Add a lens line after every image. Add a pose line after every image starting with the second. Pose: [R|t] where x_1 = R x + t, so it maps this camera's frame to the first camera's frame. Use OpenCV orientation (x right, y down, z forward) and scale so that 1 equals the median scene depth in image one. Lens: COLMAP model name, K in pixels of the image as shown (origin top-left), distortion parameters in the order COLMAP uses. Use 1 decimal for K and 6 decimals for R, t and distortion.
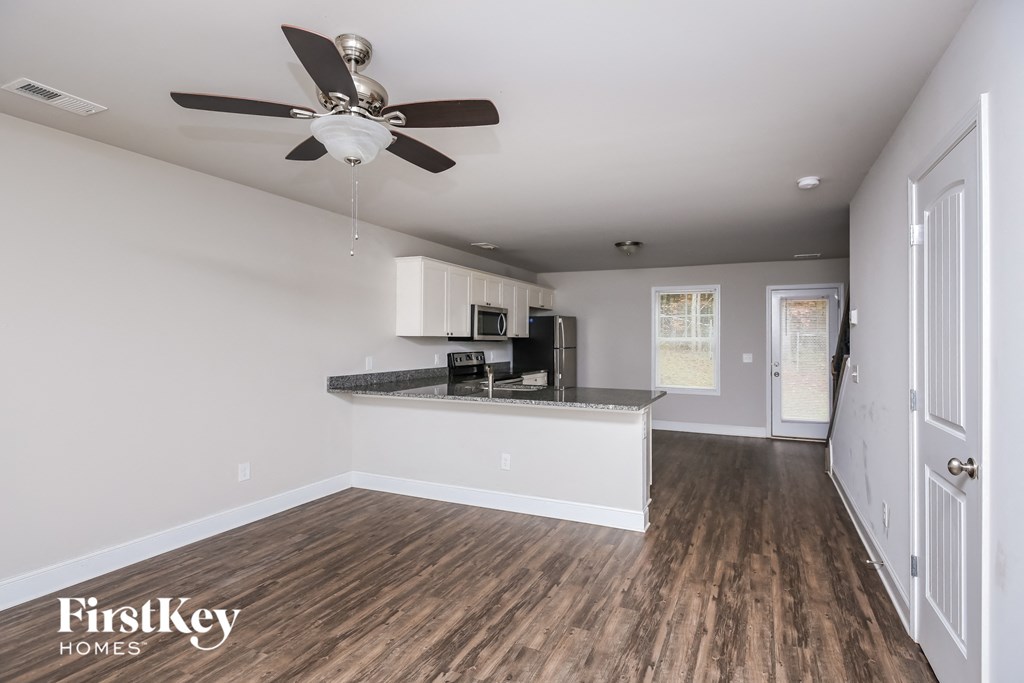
lens RADIAL K [[513.4, 0, 532.4], [0, 513.4, 335.9], [0, 0, 1]] dist [0.004701, 0.000262]
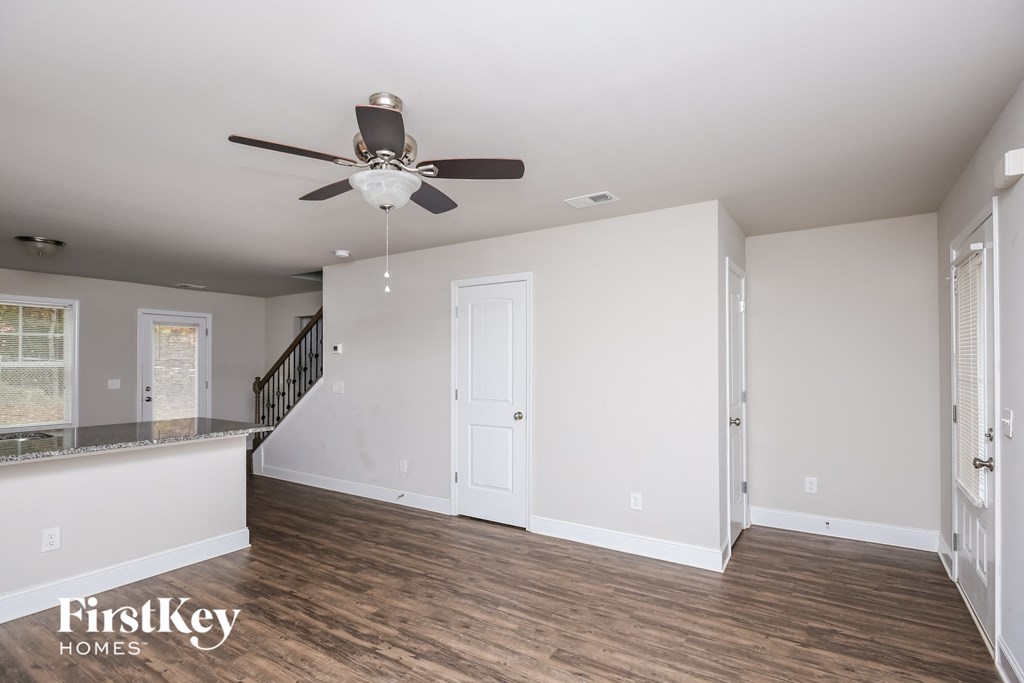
lens RADIAL K [[509.7, 0, 515.9], [0, 509.7, 357.0], [0, 0, 1]] dist [0.000286, -0.000196]
pose [[0.154676, 0.007213, 0.987939, -0.880468], [-0.003670, 0.999971, -0.006726, -0.005662], [-0.987958, -0.002586, 0.154698, 0.348591]]
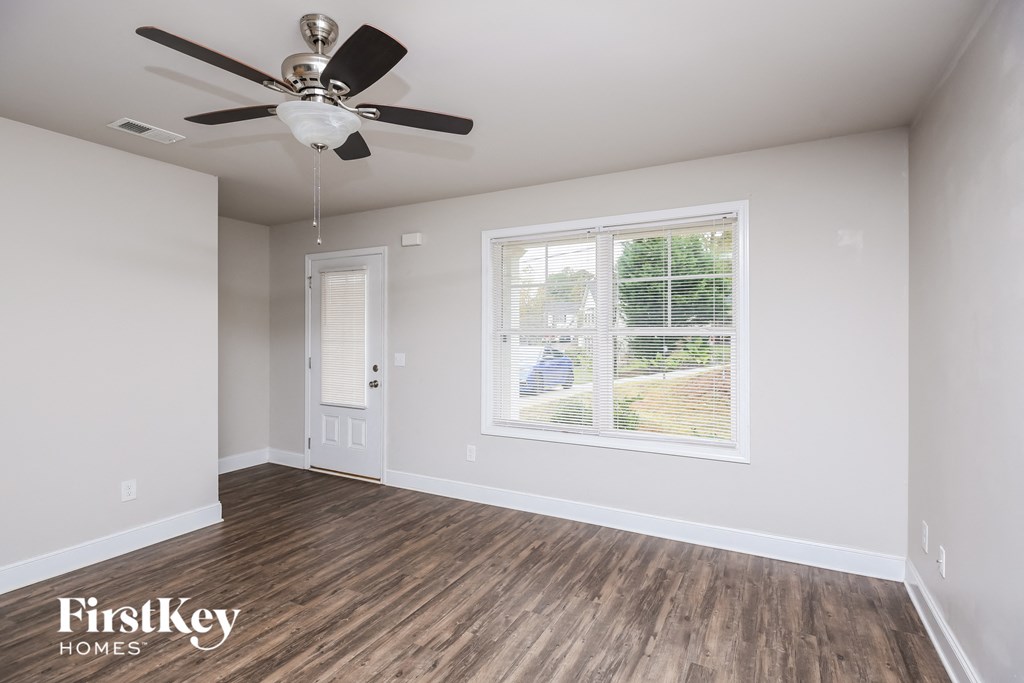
lens RADIAL K [[499.9, 0, 509.2], [0, 499.9, 335.0], [0, 0, 1]] dist [-0.003200, -0.000355]
pose [[-0.996643, -0.005286, 0.081700, -0.508861], [-0.005620, 0.999977, -0.003869, 0.005258], [-0.081677, -0.004315, -0.996649, 1.196517]]
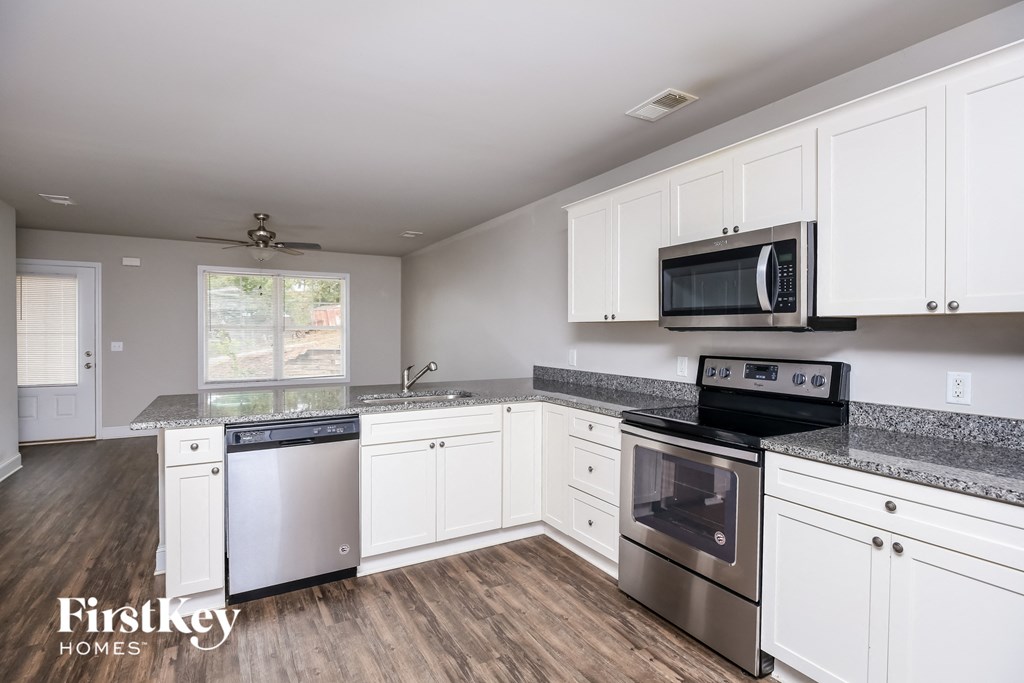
lens RADIAL K [[506.9, 0, 514.0], [0, 506.9, 336.2], [0, 0, 1]] dist [0.000148, 0.000134]
pose [[-0.589013, 0.004810, -0.808110, 0.632076], [0.002280, 0.999988, 0.004290, 0.026510], [0.808121, 0.000685, -0.589017, 2.279319]]
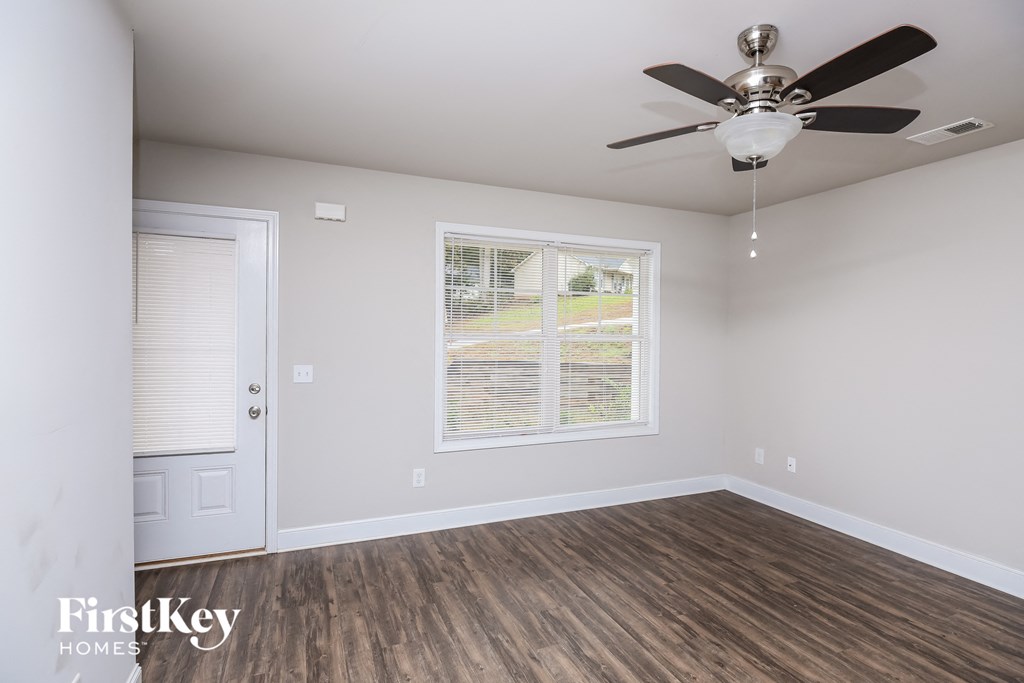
lens RADIAL K [[506.6, 0, 512.3], [0, 506.6, 338.2], [0, 0, 1]] dist [-0.014099, -0.000325]
pose [[-0.690301, -0.005777, -0.723499, 0.387203], [-0.008345, 0.999965, -0.000022, -0.005024], [0.723474, 0.006022, -0.690325, 0.829776]]
